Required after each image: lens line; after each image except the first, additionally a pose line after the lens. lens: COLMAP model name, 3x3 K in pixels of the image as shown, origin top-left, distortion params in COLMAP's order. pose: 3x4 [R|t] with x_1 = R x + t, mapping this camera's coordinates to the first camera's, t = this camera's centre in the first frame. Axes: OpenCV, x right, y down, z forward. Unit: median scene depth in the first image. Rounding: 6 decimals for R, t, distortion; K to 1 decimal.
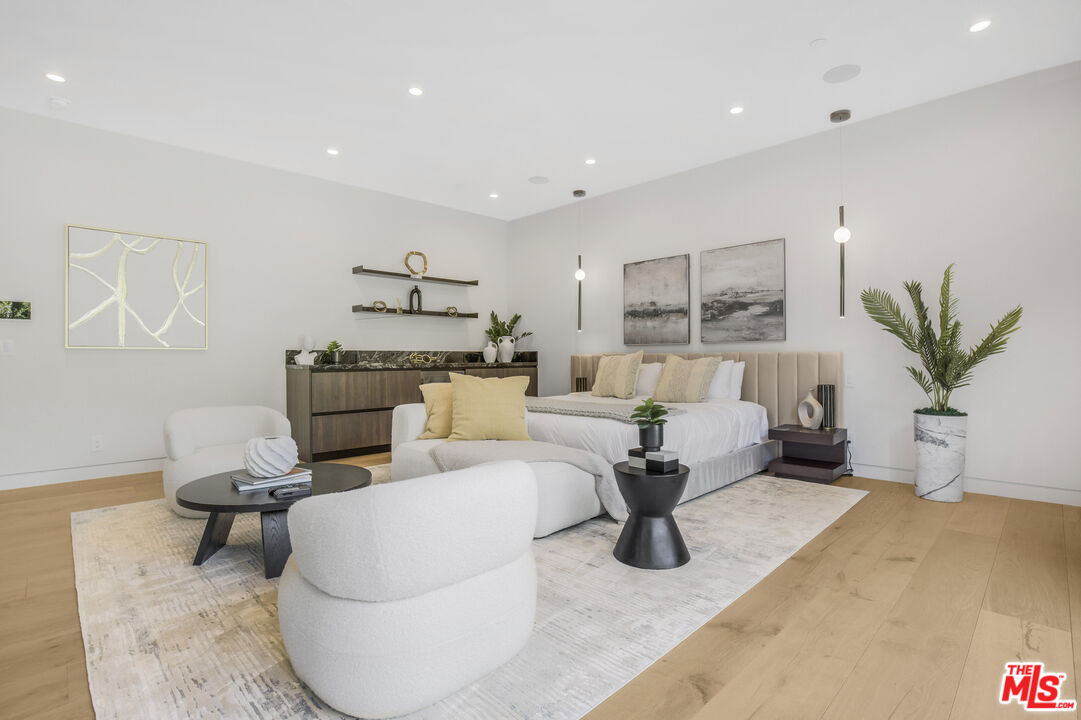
lens RADIAL K [[515.8, 0, 540.5], [0, 515.8, 360.0], [0, 0, 1]] dist [-0.044942, 0.033059]
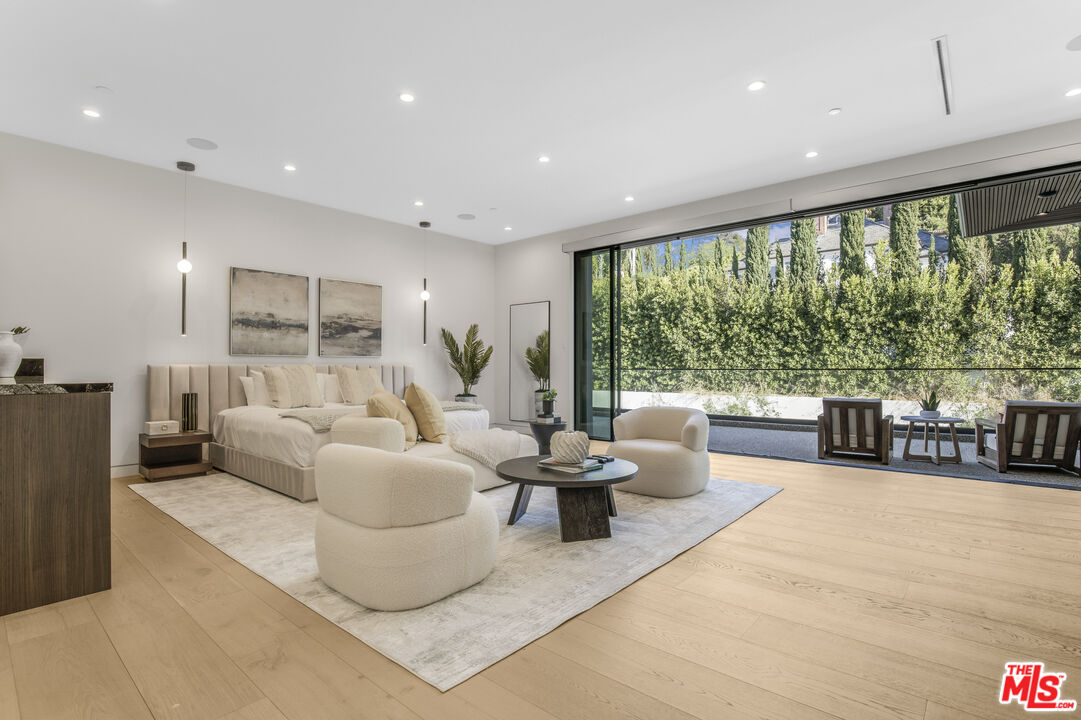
lens RADIAL K [[515.8, 0, 540.5], [0, 515.8, 360.0], [0, 0, 1]] dist [-0.044942, 0.033059]
pose [[-0.060660, 0.022644, 0.997902, -0.890040], [0.009963, 0.999707, -0.022079, 0.006786], [-0.998109, 0.008603, -0.060868, 0.575266]]
